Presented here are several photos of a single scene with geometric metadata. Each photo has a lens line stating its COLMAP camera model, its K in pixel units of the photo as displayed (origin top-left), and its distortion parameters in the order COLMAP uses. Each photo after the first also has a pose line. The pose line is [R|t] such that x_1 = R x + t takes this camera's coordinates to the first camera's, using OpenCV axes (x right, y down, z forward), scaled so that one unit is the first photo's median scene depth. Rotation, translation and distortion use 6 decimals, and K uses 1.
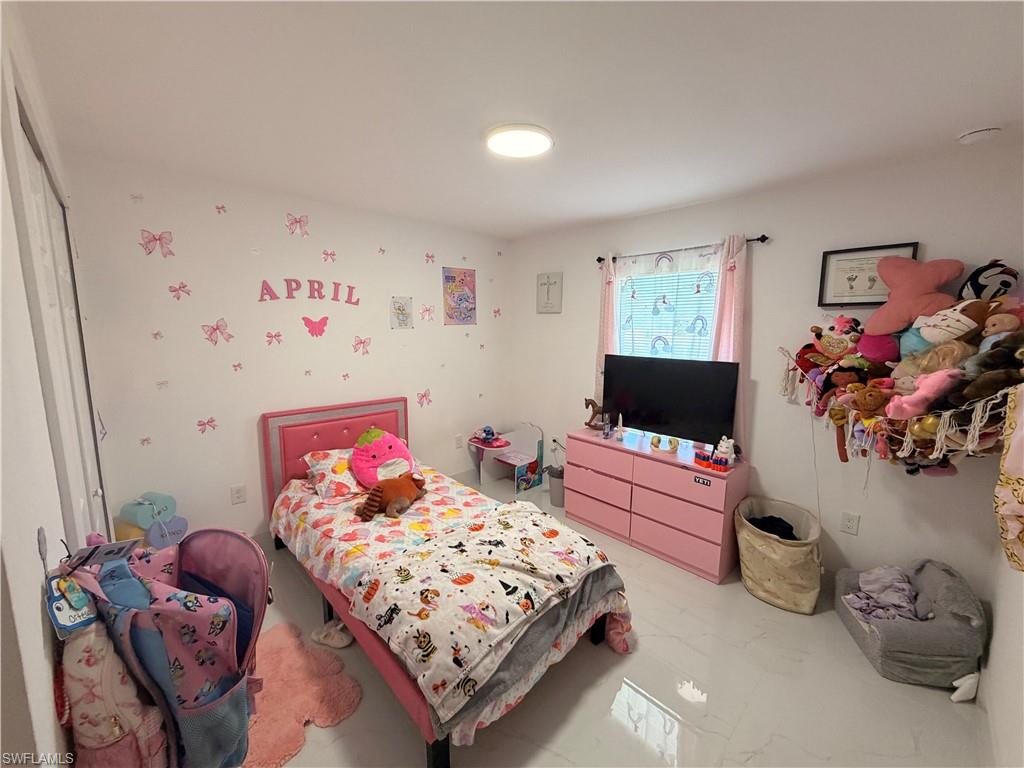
lens RADIAL K [[407.9, 0, 509.6], [0, 407.9, 384.3], [0, 0, 1]] dist [-0.000597, 0.000306]
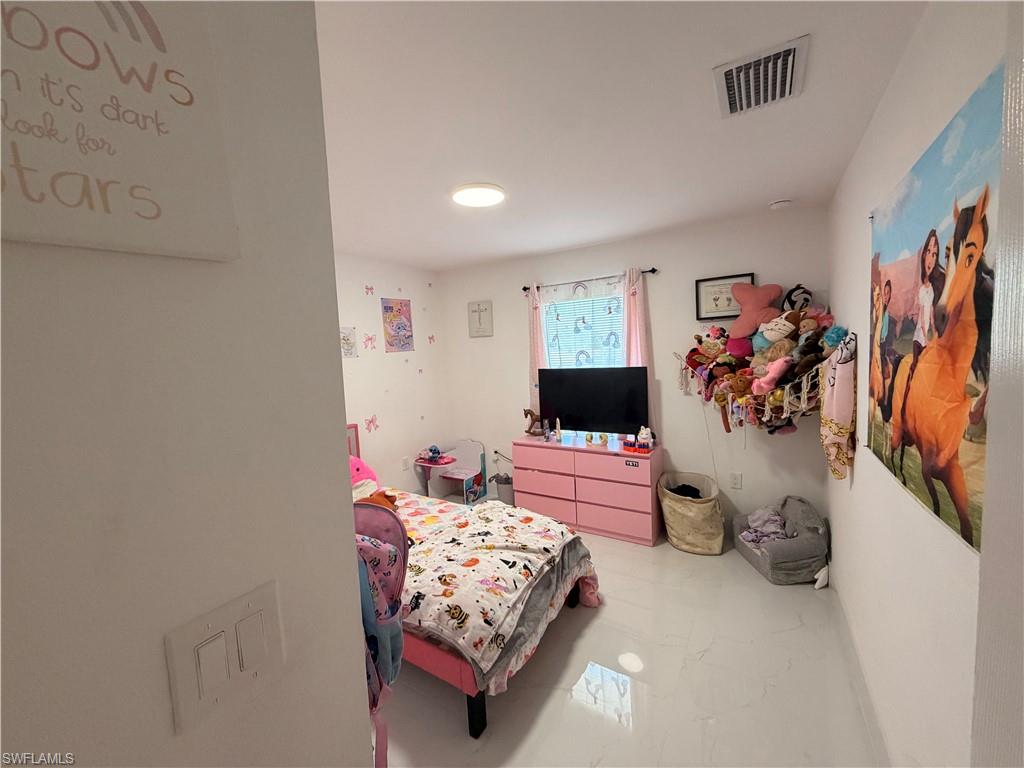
lens RADIAL K [[407.9, 0, 509.4], [0, 407.9, 384.1], [0, 0, 1]] dist [-0.000597, 0.000306]
pose [[0.966525, -0.075262, 0.245285, -0.186471], [0.091667, 0.994205, -0.056149, 0.037325], [-0.239638, 0.076754, 0.967824, -0.134845]]
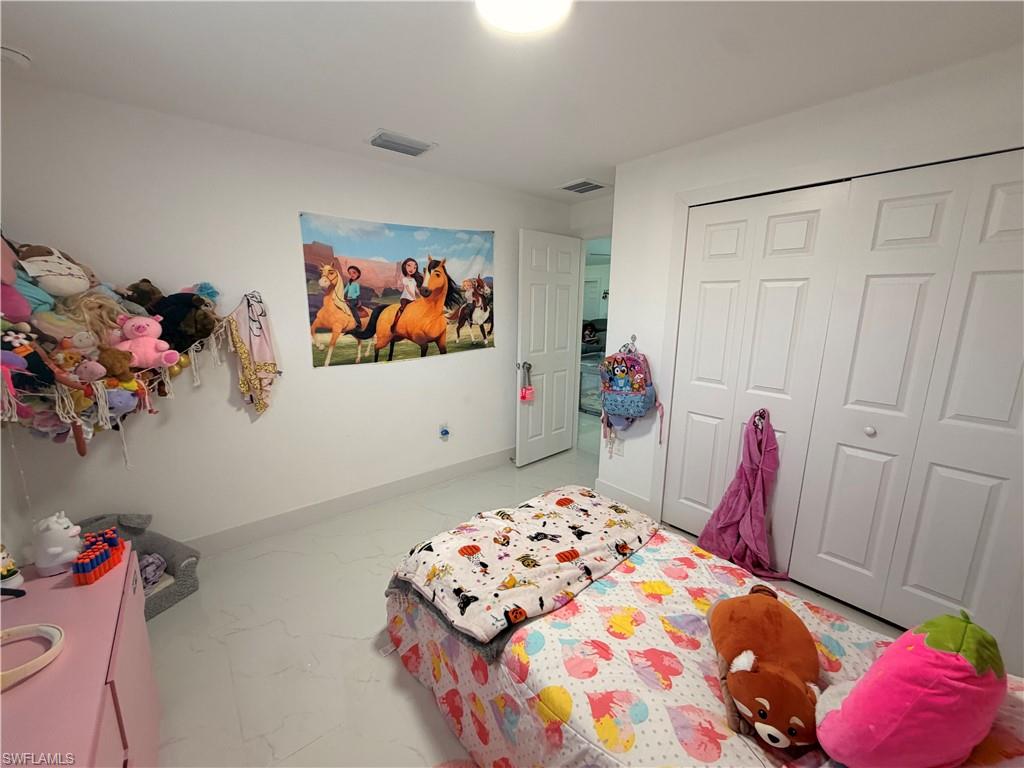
lens RADIAL K [[407.9, 0, 503.6], [0, 407.9, 377.5], [0, 0, 1]] dist [-0.000597, 0.000306]
pose [[-0.995866, -0.033886, 0.084275, -0.017536], [-0.003938, 0.943041, 0.332654, -0.191824], [-0.090748, 0.330947, -0.939276, 1.484745]]
